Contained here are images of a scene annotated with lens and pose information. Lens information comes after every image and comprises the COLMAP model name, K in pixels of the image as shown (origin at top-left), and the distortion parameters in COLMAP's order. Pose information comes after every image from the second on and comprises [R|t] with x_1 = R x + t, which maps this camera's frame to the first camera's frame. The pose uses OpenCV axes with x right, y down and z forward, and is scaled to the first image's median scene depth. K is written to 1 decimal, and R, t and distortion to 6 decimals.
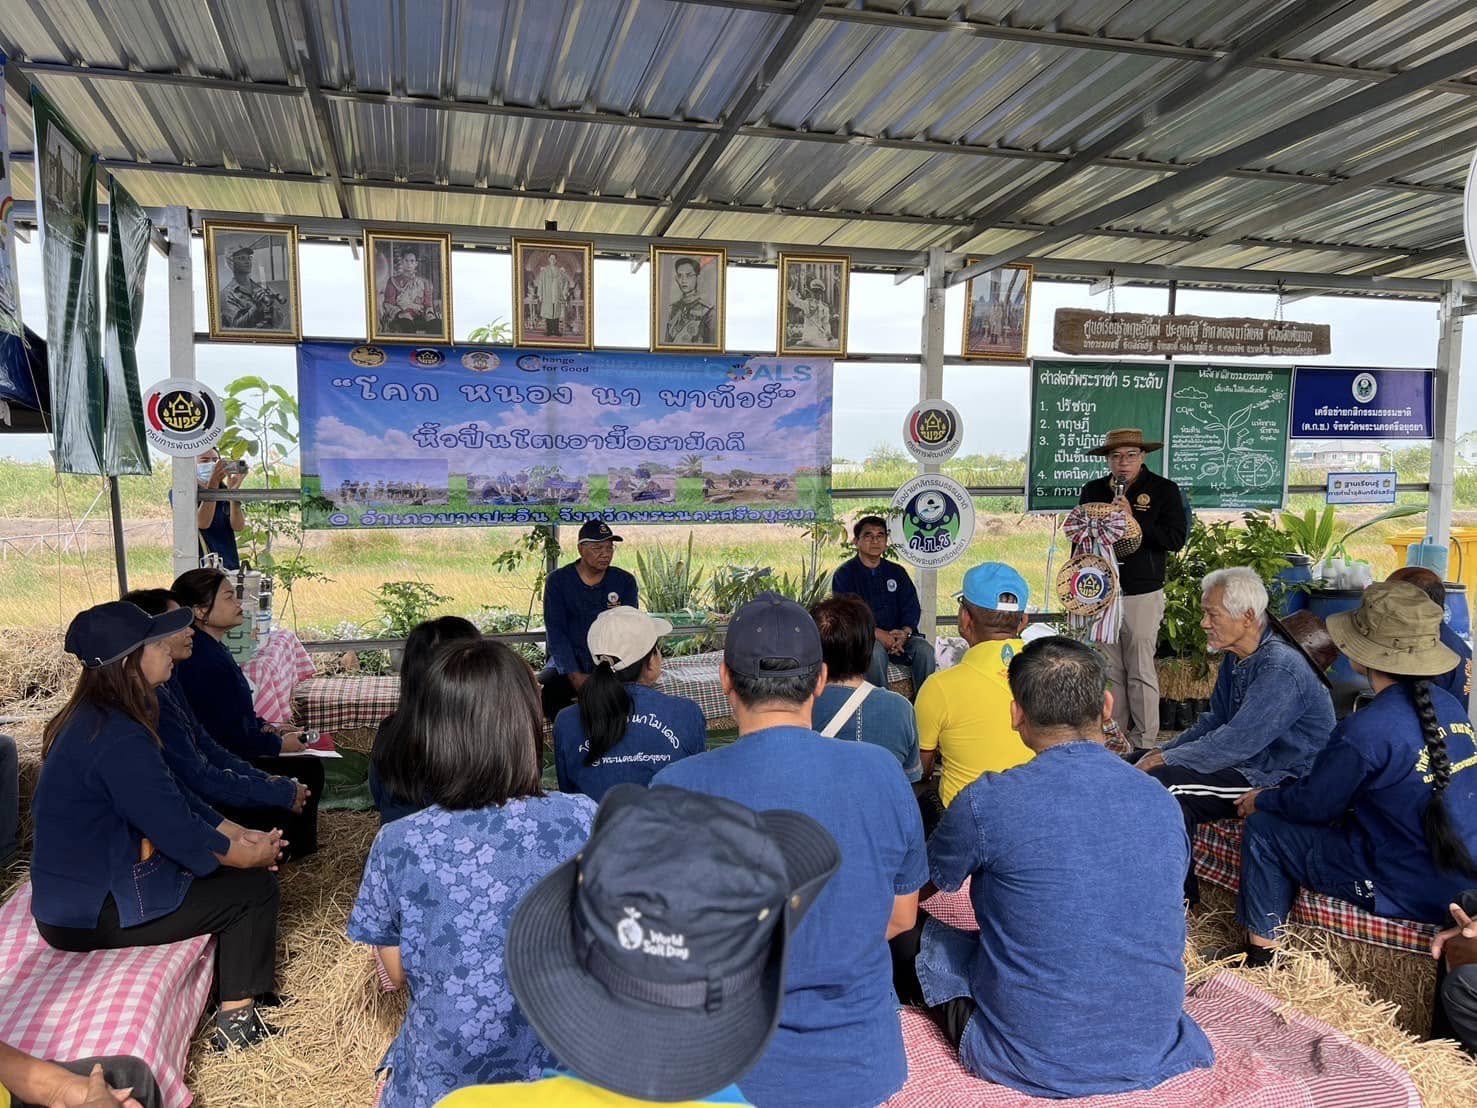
lens RADIAL K [[1038.4, 0, 725.0], [0, 1038.4, 569.9], [0, 0, 1]] dist [0.065889, -0.059107]
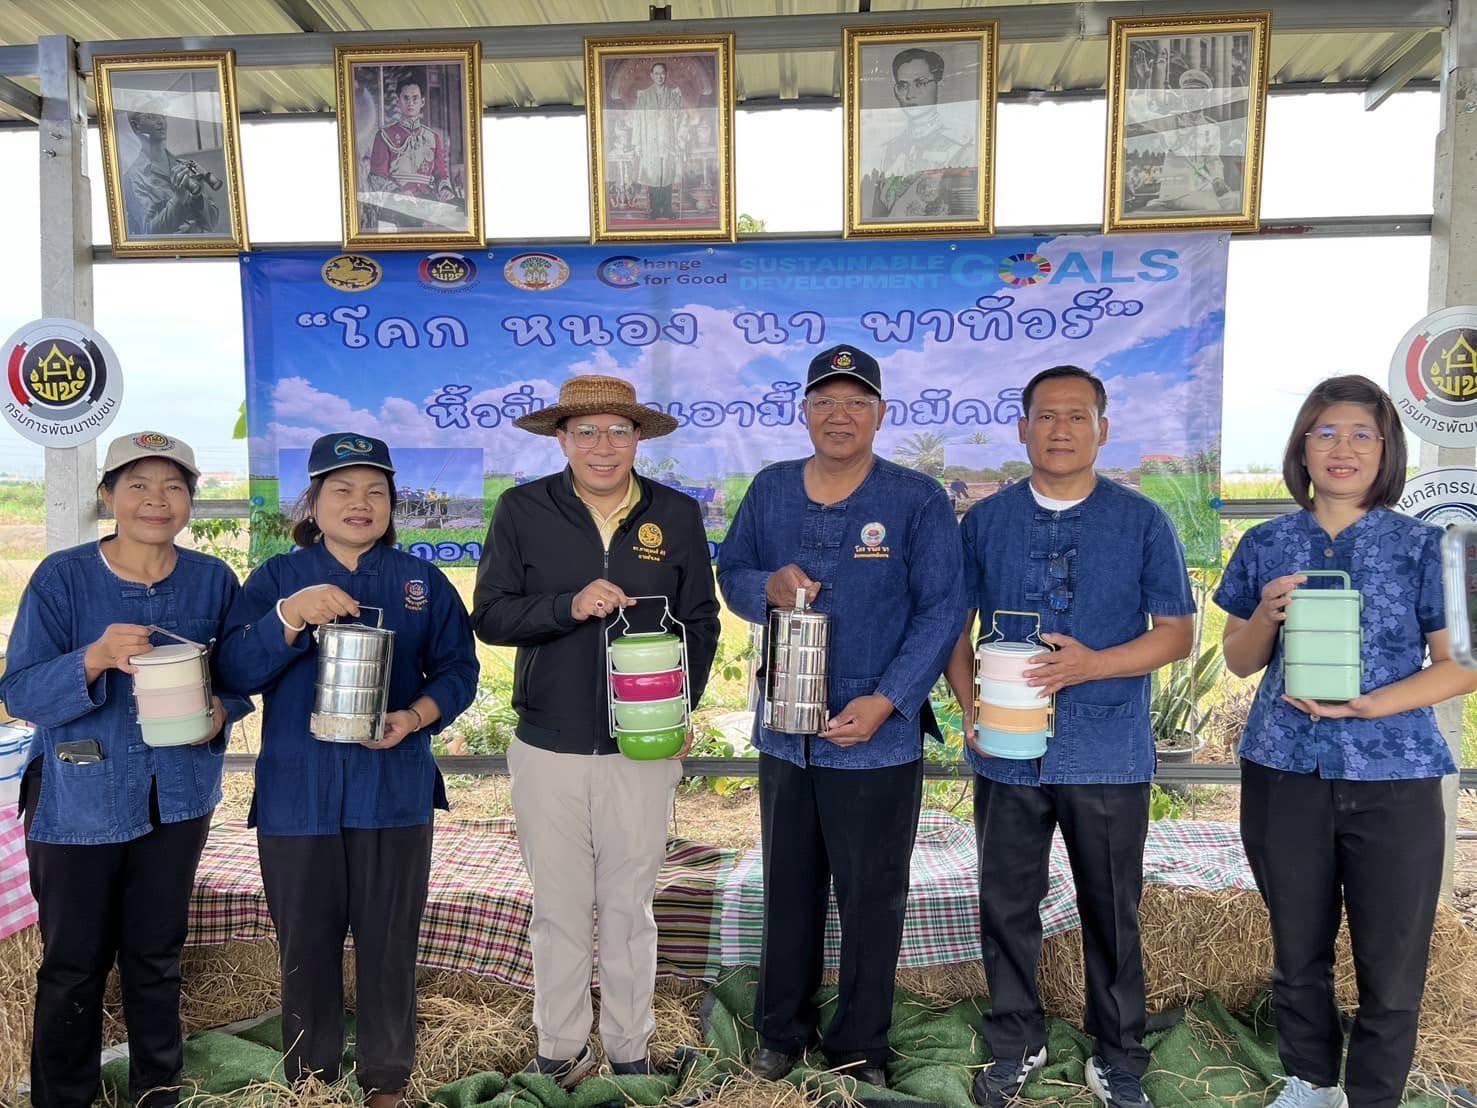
lens RADIAL K [[1038.4, 0, 748.6], [0, 1038.4, 555.9], [0, 0, 1]] dist [0.065889, -0.059107]
pose [[0.948756, 0.014526, -0.315676, 0.052580], [-0.025581, 0.999195, -0.030904, -0.033164], [0.314973, 0.037396, 0.948364, 0.504157]]
